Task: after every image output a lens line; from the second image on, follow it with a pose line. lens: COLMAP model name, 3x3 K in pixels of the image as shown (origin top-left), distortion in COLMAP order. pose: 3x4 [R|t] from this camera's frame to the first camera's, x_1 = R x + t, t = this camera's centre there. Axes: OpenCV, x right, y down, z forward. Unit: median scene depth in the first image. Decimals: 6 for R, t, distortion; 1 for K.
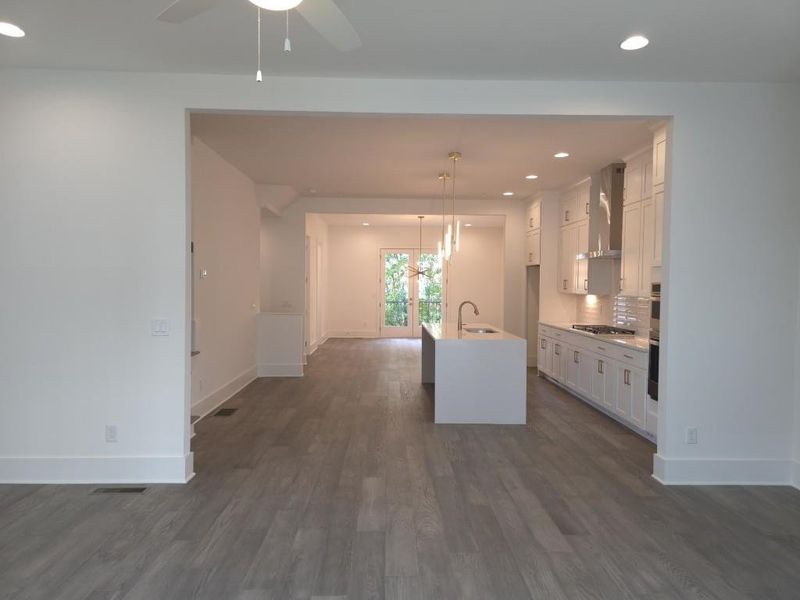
lens RADIAL K [[541.3, 0, 400.0], [0, 541.3, 300.0], [0, 0, 1]] dist [0.055853, -0.045484]
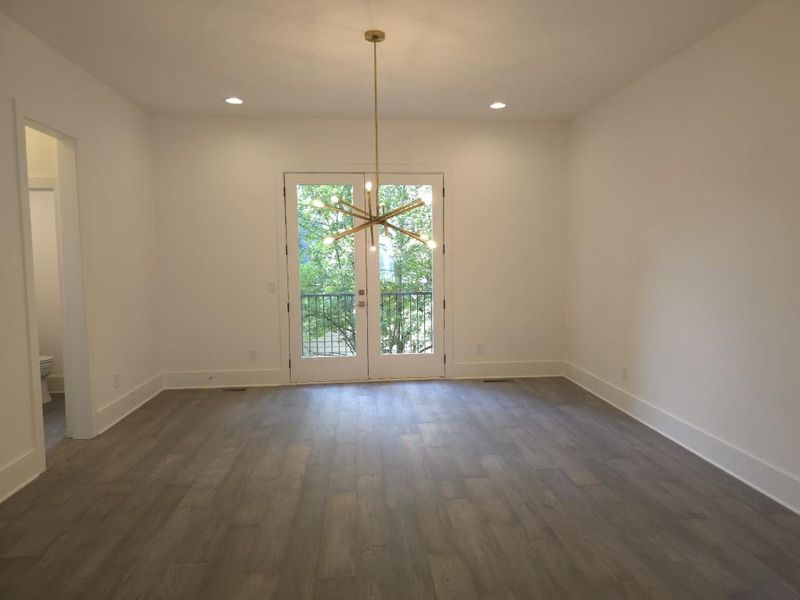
lens RADIAL K [[532.8, 0, 408.6], [0, 532.8, 296.9], [0, 0, 1]] dist [0.051092, -0.049231]
pose [[0.996882, -0.022135, 0.075741, 0.079615], [0.018719, 0.998788, 0.045518, -0.051048], [-0.076657, -0.043958, 0.996088, 1.807626]]
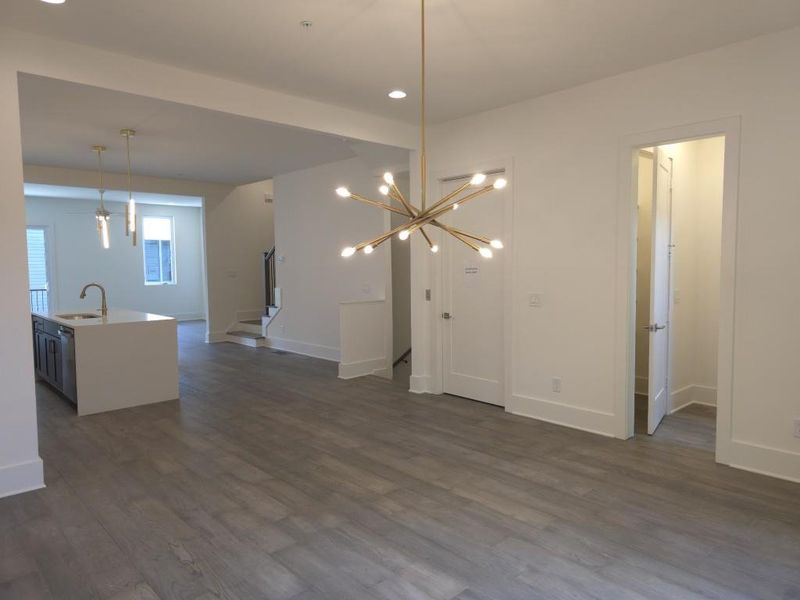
lens RADIAL K [[586.6, 0, 450.4], [0, 586.6, 300.3], [0, 0, 1]] dist [-0.000020, -0.003471]
pose [[-0.718611, 0.037974, -0.694375, 0.523477], [-0.024329, 0.996524, 0.079676, -0.092945], [0.694987, 0.074150, -0.715189, 3.082866]]
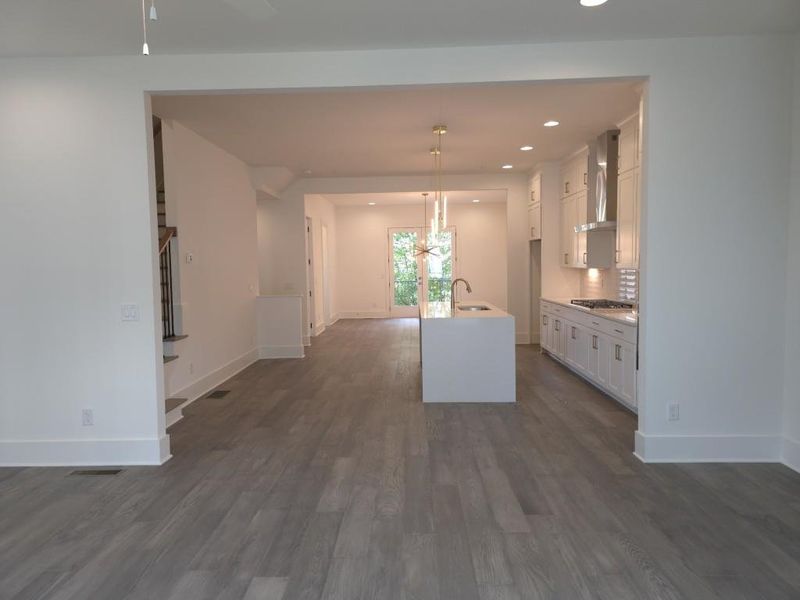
lens RADIAL K [[540.8, 0, 397.6], [0, 540.8, 297.2], [0, 0, 1]] dist [0.056720, -0.047451]
pose [[0.998161, -0.024484, -0.055449, 0.103474], [0.026263, 0.999156, 0.031593, 0.003309], [0.054629, -0.032991, 0.997962, 0.021417]]
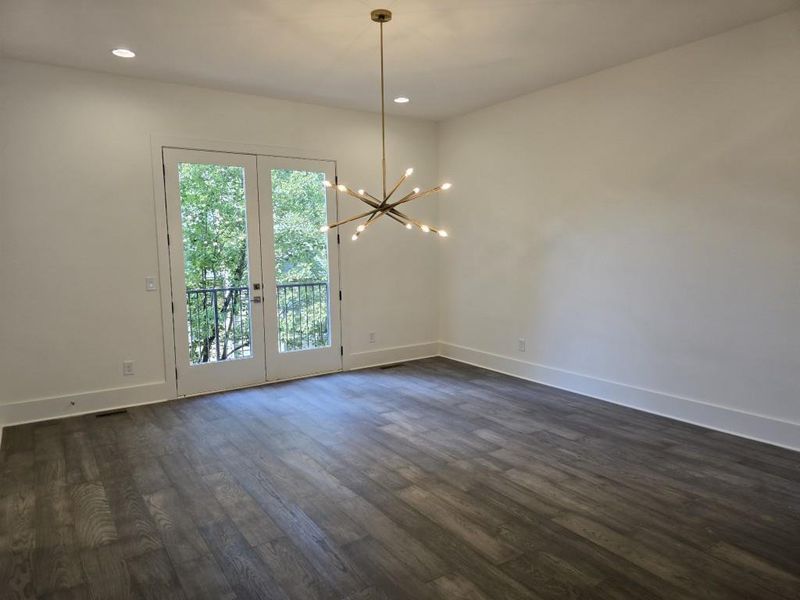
lens RADIAL K [[532.8, 0, 408.6], [0, 532.8, 296.9], [0, 0, 1]] dist [0.051092, -0.049231]
pose [[0.847512, -0.073827, 0.525617, -0.282403], [0.040518, 0.996389, 0.074617, -0.057123], [-0.529228, -0.041942, 0.847443, 1.930330]]
